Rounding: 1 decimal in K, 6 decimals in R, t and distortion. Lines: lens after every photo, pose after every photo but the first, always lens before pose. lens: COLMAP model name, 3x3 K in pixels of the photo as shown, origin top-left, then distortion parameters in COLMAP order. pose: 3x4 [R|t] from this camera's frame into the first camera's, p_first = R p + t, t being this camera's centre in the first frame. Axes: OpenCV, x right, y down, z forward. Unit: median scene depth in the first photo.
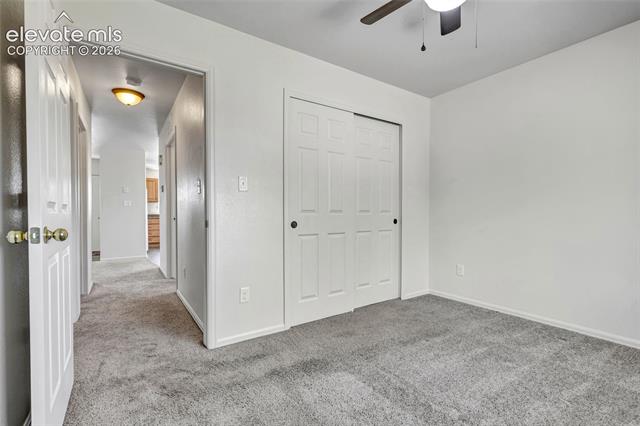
lens RADIAL K [[289.3, 0, 326.6], [0, 289.3, 217.7], [0, 0, 1]] dist [0.007973, -0.001627]
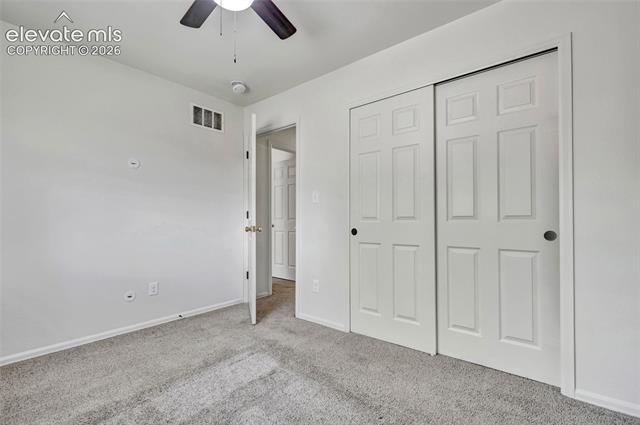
lens RADIAL K [[289.3, 0, 317.8], [0, 289.3, 215.1], [0, 0, 1]] dist [0.007973, -0.001627]
pose [[0.279822, -0.015392, -0.959929, 0.835150], [-0.010936, 0.999755, -0.019219, -0.013098], [0.959990, 0.015875, 0.279585, 0.599175]]
